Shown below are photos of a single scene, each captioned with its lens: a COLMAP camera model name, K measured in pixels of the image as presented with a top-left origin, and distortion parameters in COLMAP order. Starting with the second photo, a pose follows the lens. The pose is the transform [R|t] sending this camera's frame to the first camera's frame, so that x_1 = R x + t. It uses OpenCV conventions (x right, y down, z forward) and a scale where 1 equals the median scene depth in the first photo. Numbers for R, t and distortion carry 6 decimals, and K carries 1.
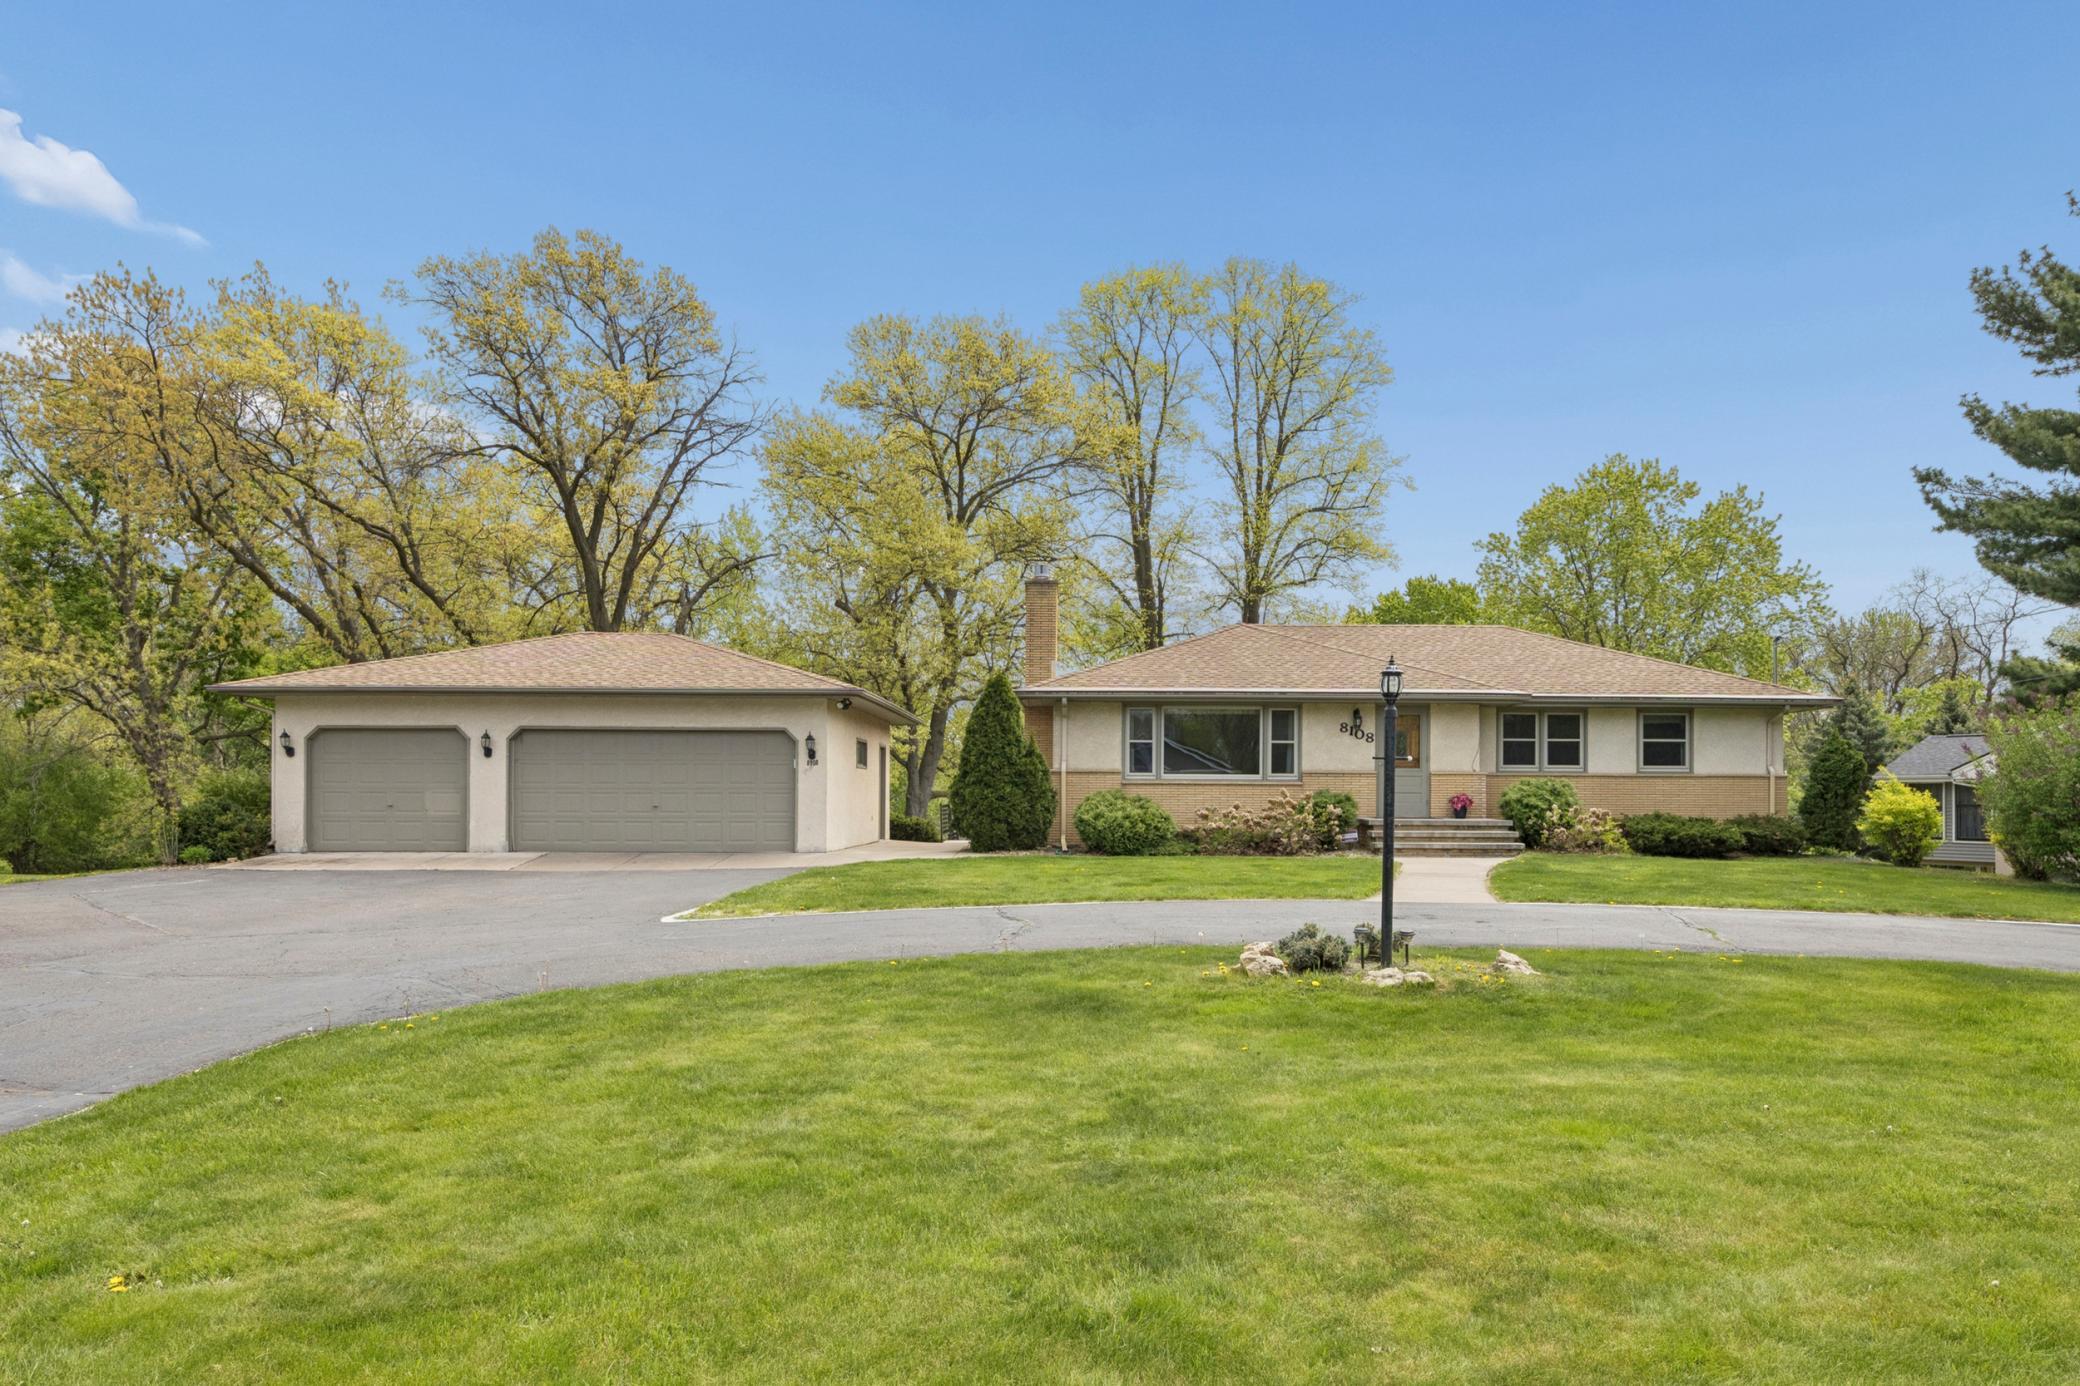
lens RADIAL K [[917.4, 0, 972.7], [0, 917.4, 682.7], [0, 0, 1]] dist [0.000995, -0.000144]
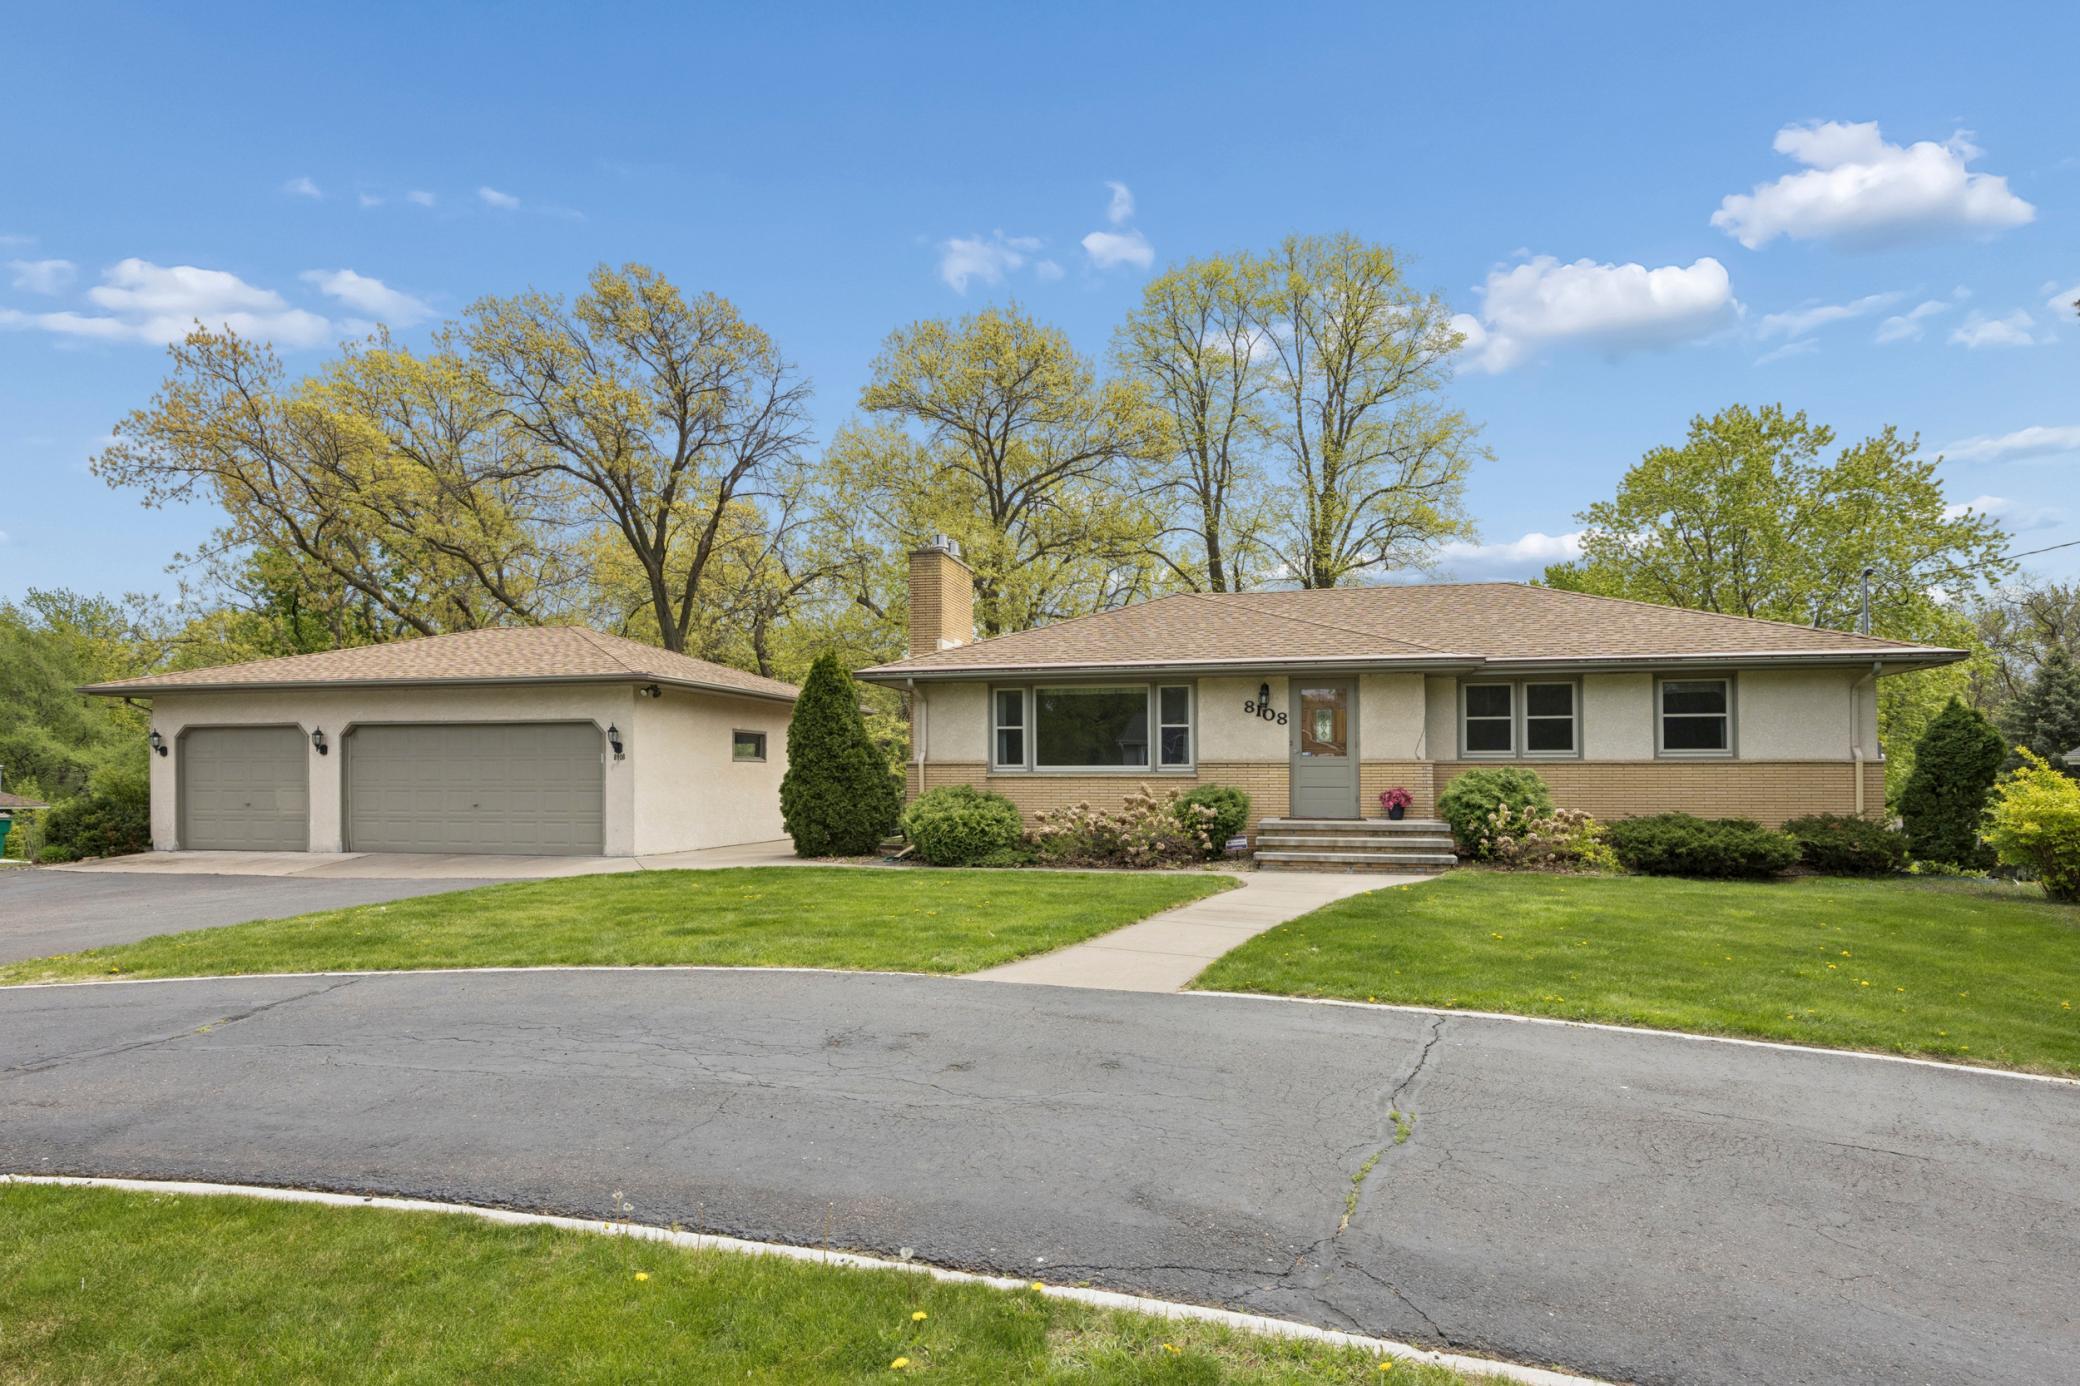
lens RADIAL K [[790.8, 0, 1027.0], [0, 790.8, 686.3], [0, 0, 1]] dist [-0.000280, -0.000121]
pose [[0.986700, -0.024305, -0.160724, 0.325695], [0.025184, 0.999677, 0.003431, 0.023730], [0.160589, -0.007433, 0.986993, 0.280034]]
